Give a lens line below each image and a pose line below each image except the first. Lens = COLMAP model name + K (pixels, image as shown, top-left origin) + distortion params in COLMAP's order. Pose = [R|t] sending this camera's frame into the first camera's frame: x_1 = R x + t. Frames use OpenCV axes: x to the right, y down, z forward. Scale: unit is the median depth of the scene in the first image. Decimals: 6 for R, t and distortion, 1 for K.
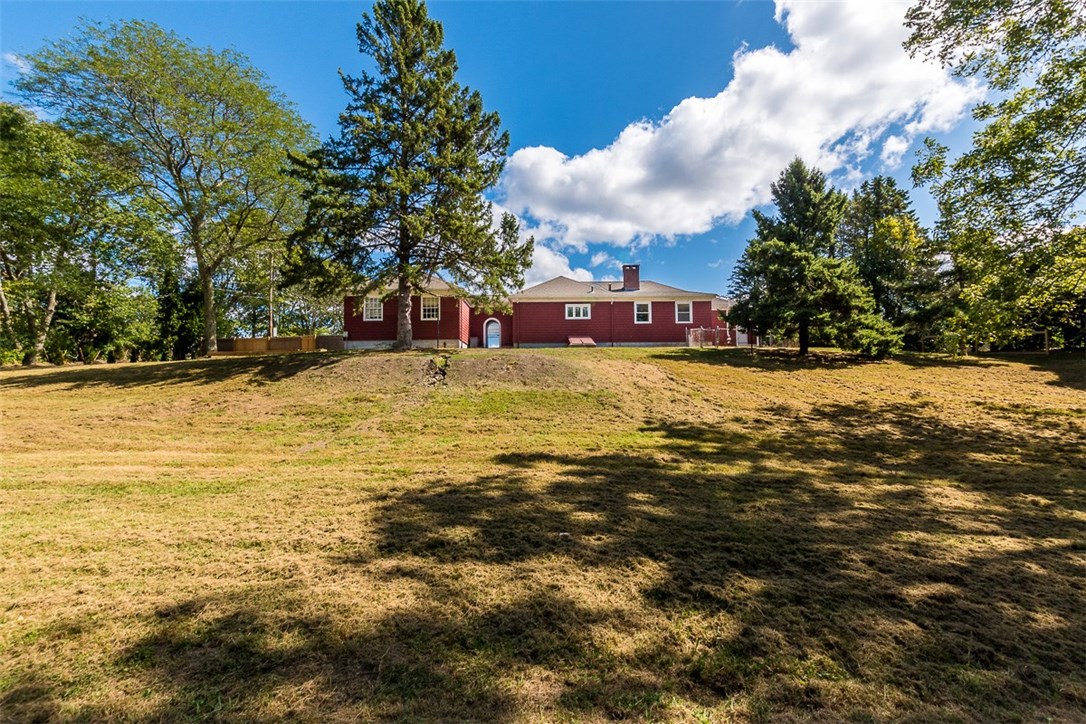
lens RADIAL K [[465.0, 0, 542.1], [0, 465.0, 358.5], [0, 0, 1]] dist [0.000025, 0.000158]
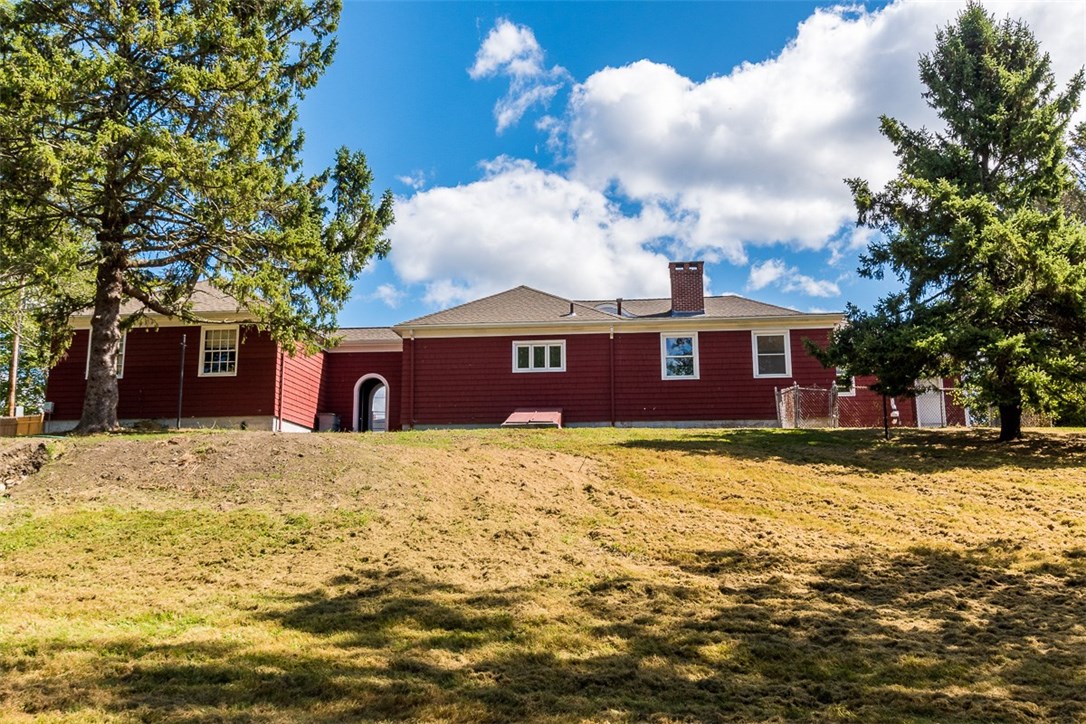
lens RADIAL K [[940.1, 0, 542.8], [0, 940.1, 362.7], [0, 0, 1]] dist [0.000023, -0.035836]
pose [[0.992900, -0.015871, -0.117887, 0.191073], [0.001329, 0.992476, -0.122430, 0.020770], [0.118943, 0.121404, 0.985451, 0.079359]]
